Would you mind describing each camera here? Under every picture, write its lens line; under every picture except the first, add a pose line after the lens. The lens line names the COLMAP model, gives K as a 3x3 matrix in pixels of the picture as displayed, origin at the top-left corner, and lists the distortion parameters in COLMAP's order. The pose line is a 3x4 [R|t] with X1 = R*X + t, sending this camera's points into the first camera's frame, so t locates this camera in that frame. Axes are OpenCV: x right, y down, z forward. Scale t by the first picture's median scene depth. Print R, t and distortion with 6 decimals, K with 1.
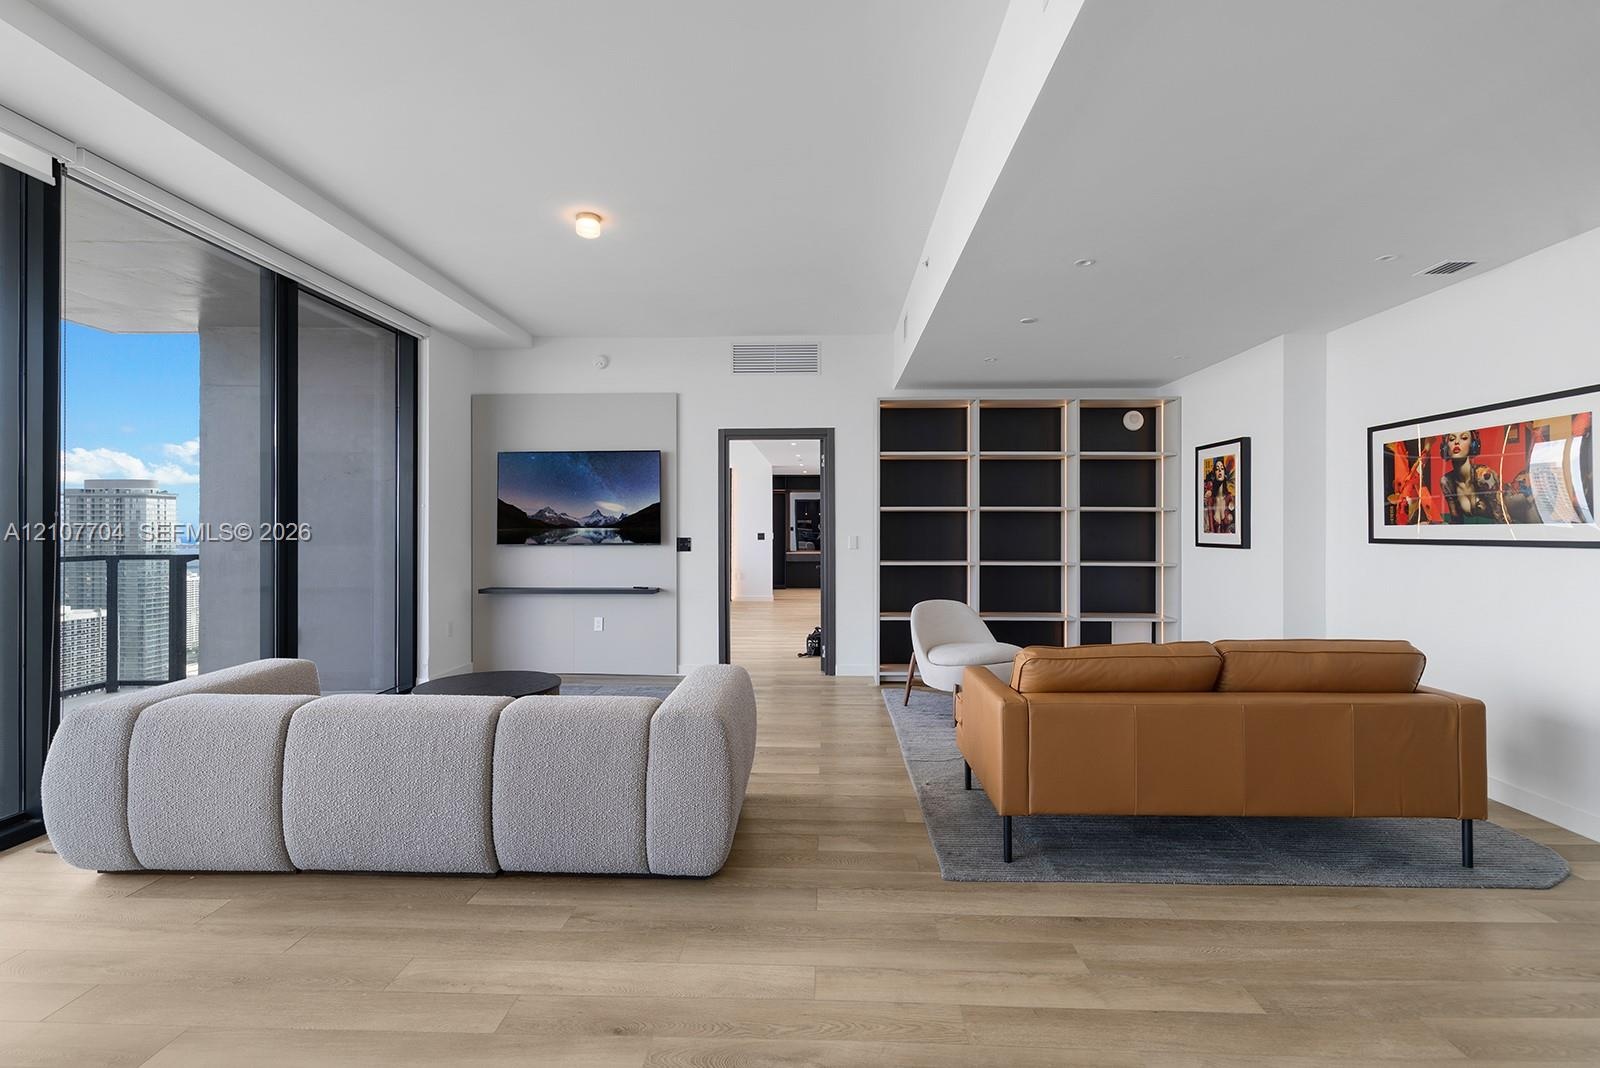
lens RADIAL K [[682.2, 0, 802.4], [0, 682.2, 526.7], [0, 0, 1]] dist [0.002940, 0.000736]
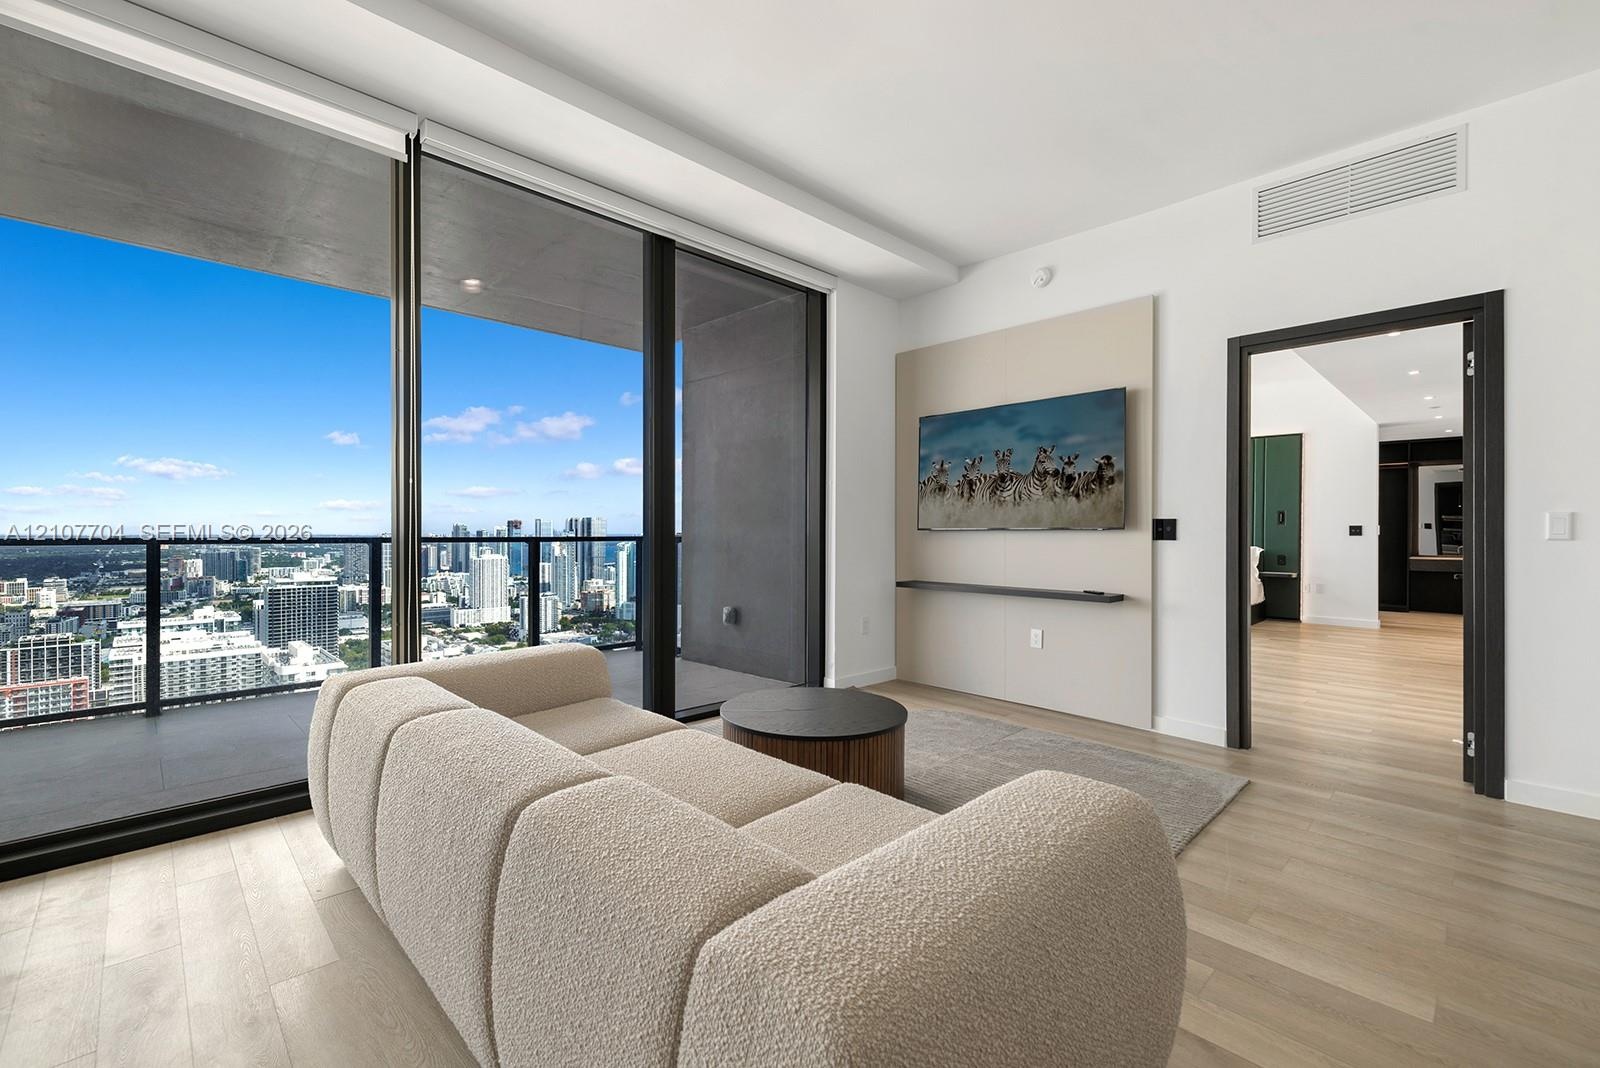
lens RADIAL K [[682.2, 0, 801.8], [0, 682.2, 530.4], [0, 0, 1]] dist [0.002940, 0.000736]
pose [[0.724415, 0.003256, -0.689357, 0.021669], [0.000806, 0.999984, 0.005570, 0.023250], [0.689364, -0.004590, 0.724401, 0.301394]]
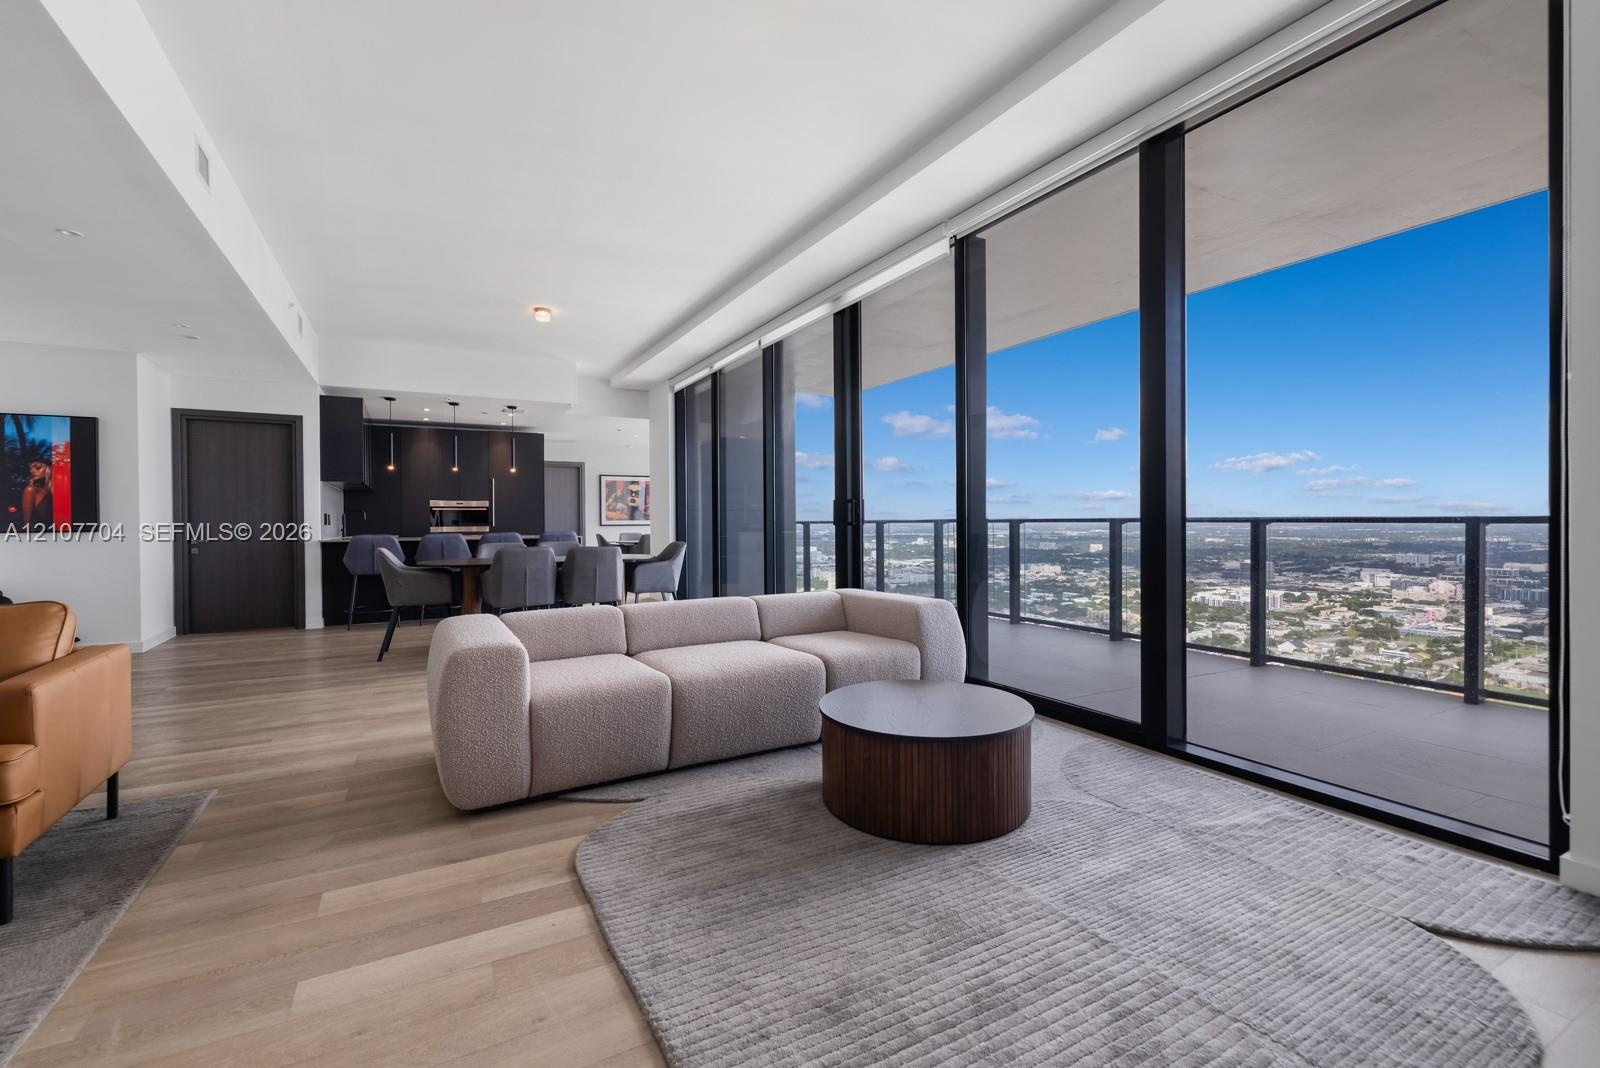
lens RADIAL K [[682.2, 0, 774.4], [0, 682.2, 519.4], [0, 0, 1]] dist [0.002940, 0.000736]
pose [[-0.872567, 0.003996, -0.488479, -0.014885], [0.002015, 0.999987, 0.004581, 0.031335], [0.488491, 0.003014, -0.872564, 0.952769]]
